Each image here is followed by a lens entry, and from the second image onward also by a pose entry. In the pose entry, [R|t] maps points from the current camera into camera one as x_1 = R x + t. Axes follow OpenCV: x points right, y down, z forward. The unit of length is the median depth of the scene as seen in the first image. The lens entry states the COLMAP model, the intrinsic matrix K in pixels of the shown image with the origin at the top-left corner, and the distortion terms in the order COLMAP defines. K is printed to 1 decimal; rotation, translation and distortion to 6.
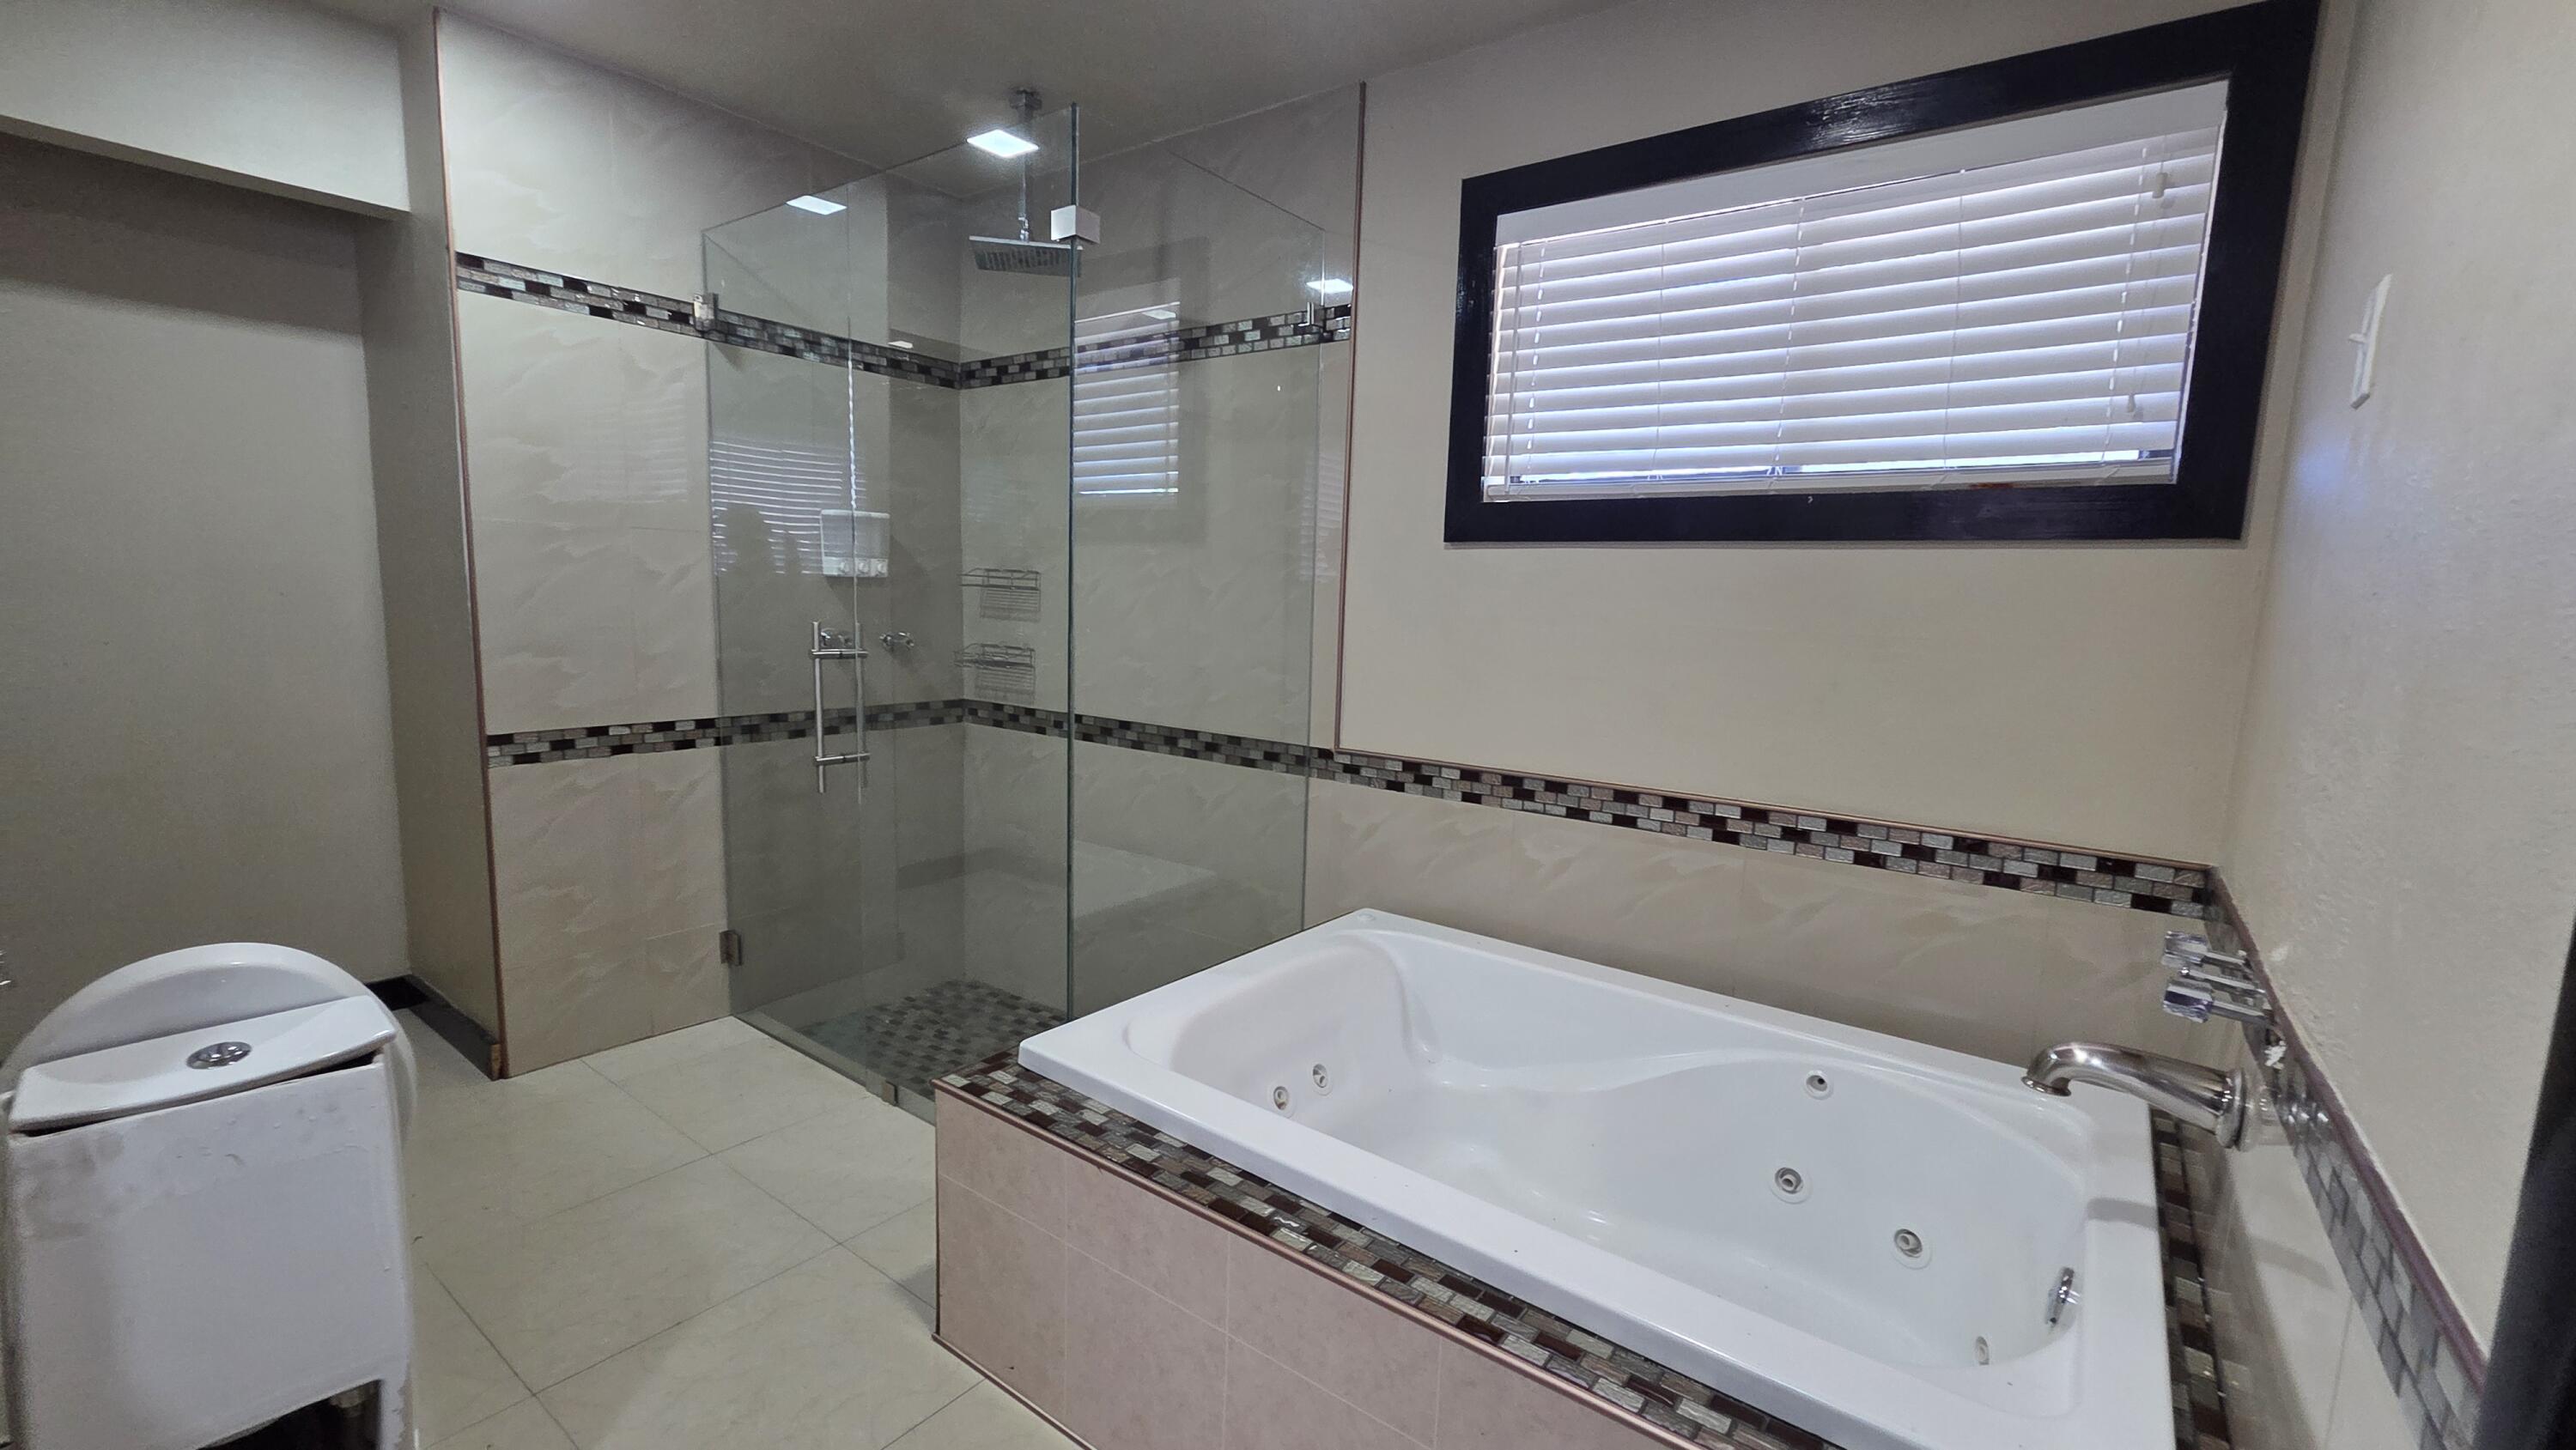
lens RADIAL K [[1076.4, 0, 1288.0], [0, 1076.4, 725.0], [0, 0, 1]] dist [0.018092, -0.016459]
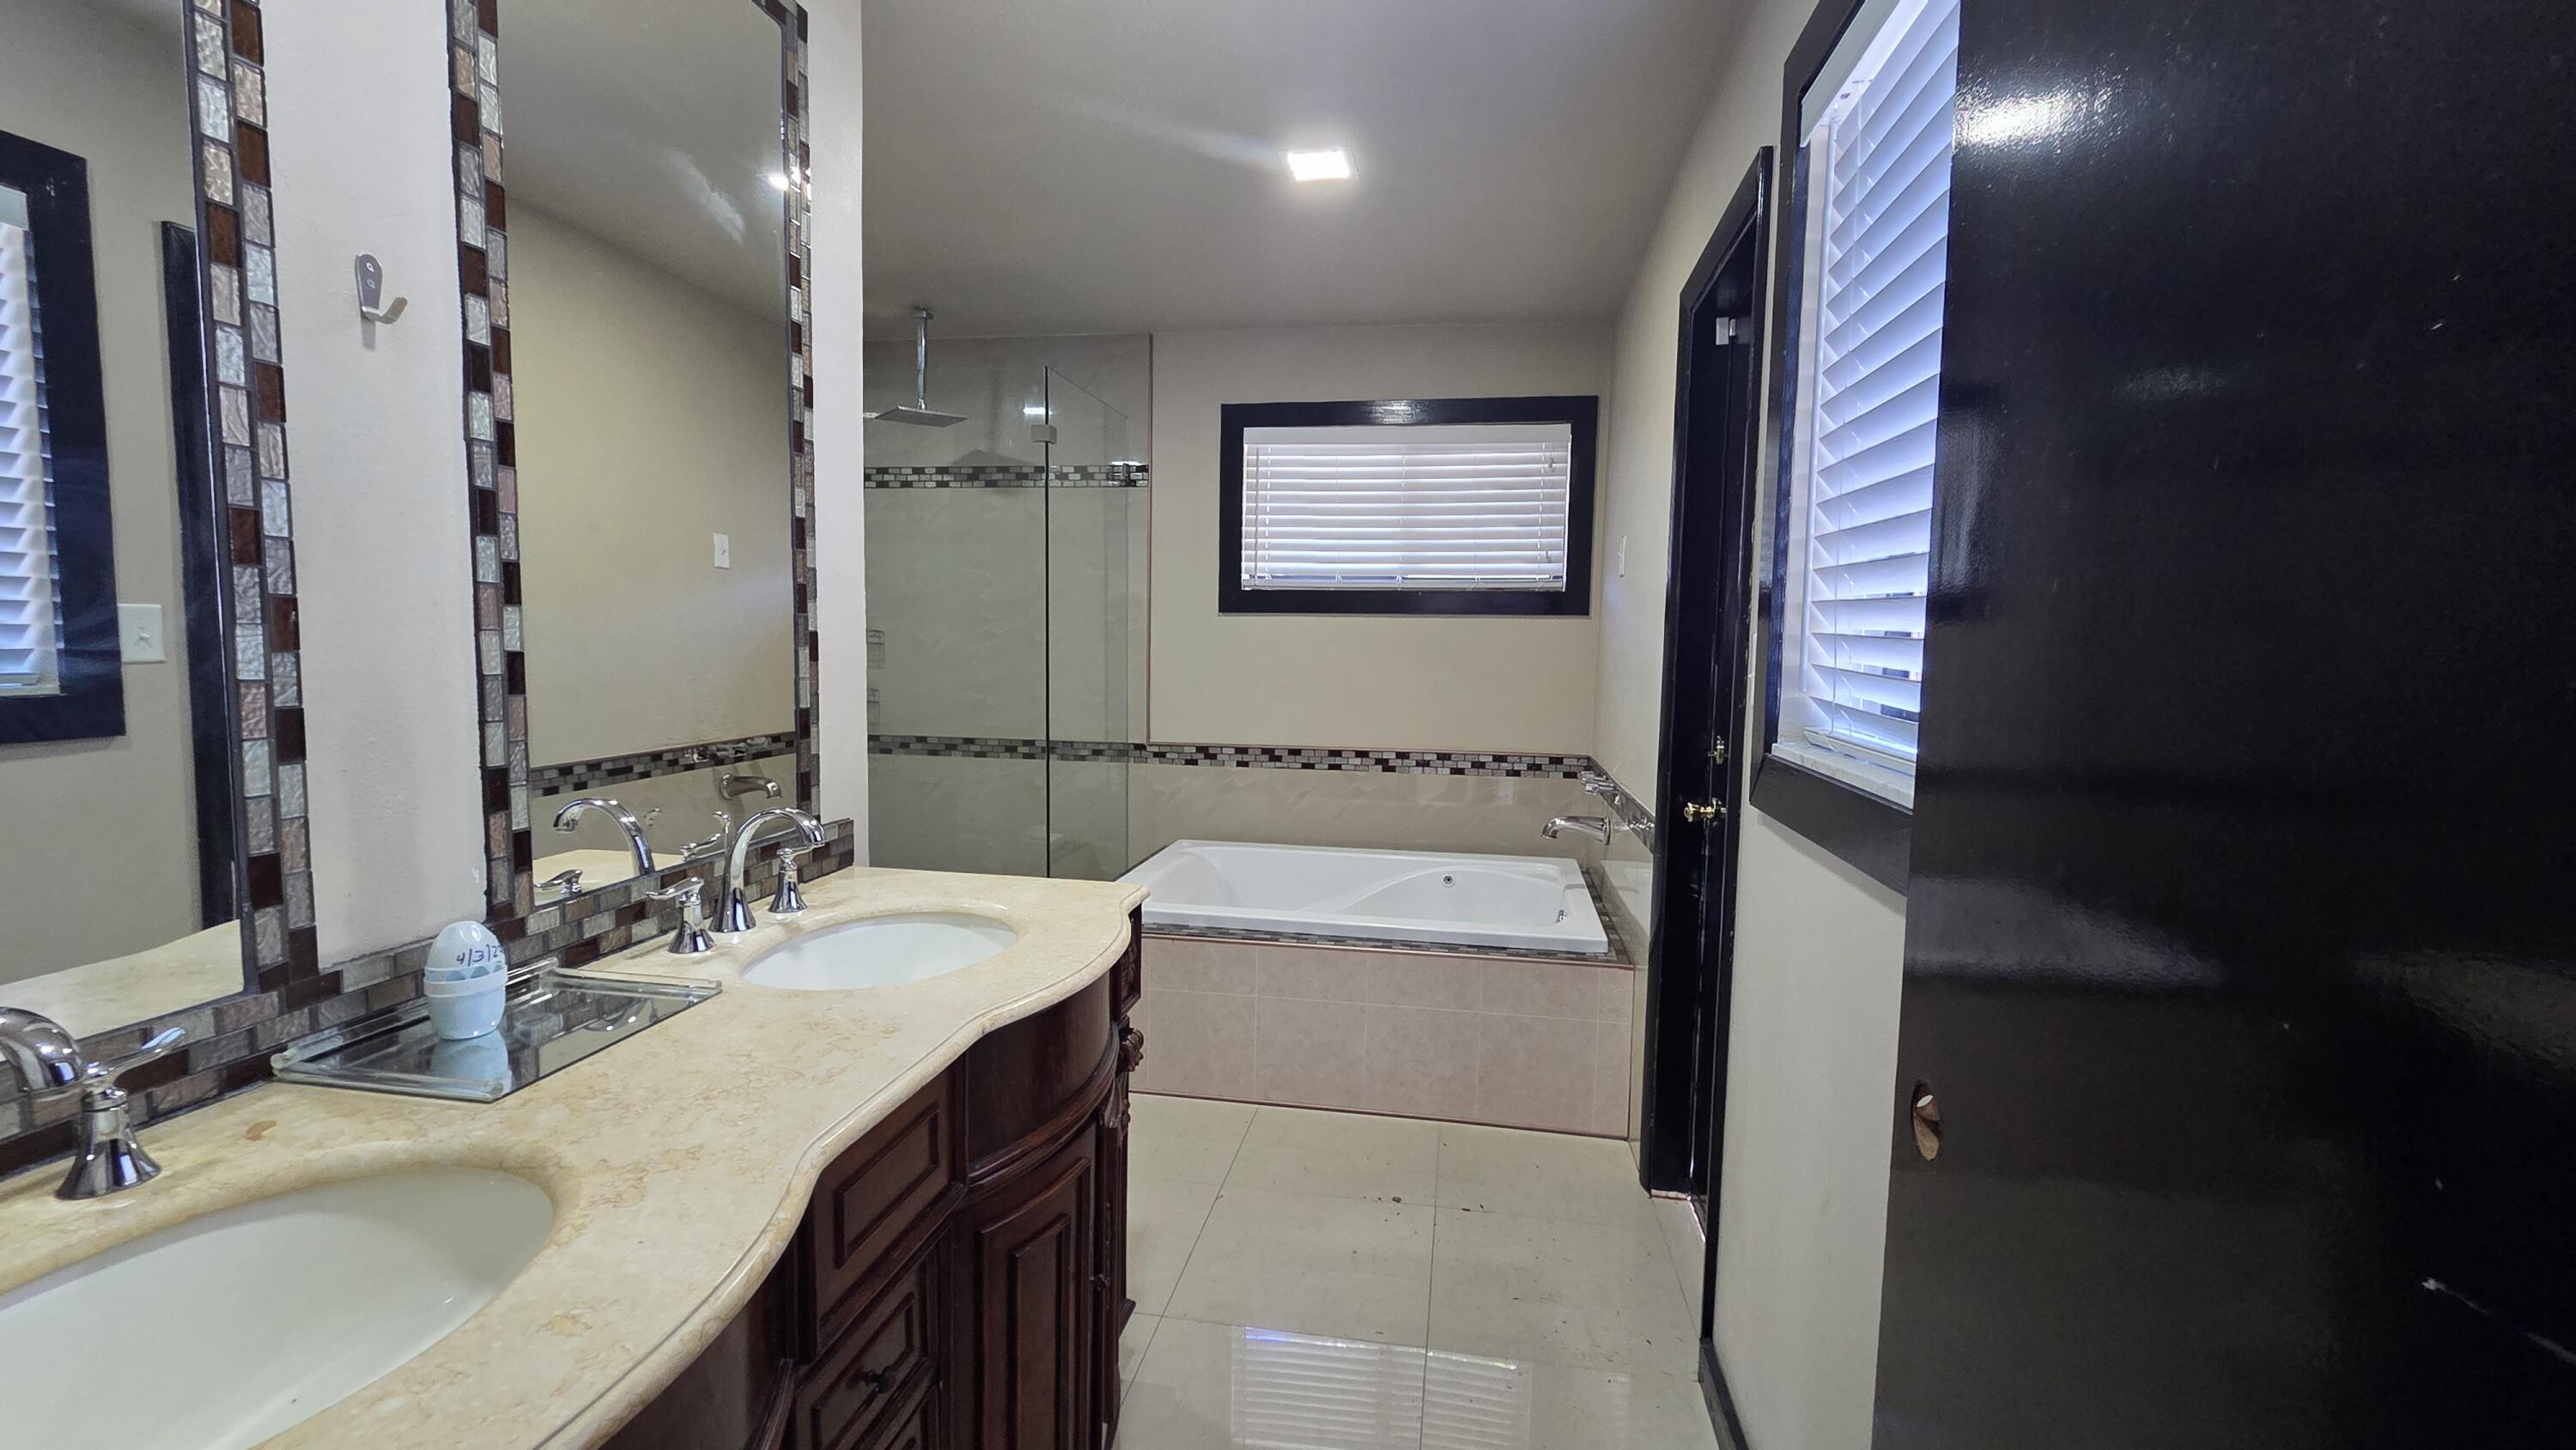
lens RADIAL K [[1065.0, 0, 1288.0], [0, 1065.0, 725.0], [0, 0, 1]] dist [-0.000550, -0.000072]
pose [[0.892028, -0.055561, 0.448551, -0.524879], [0.069553, 0.997469, -0.014767, 0.037678], [-0.446596, 0.044371, 0.893635, -0.533006]]
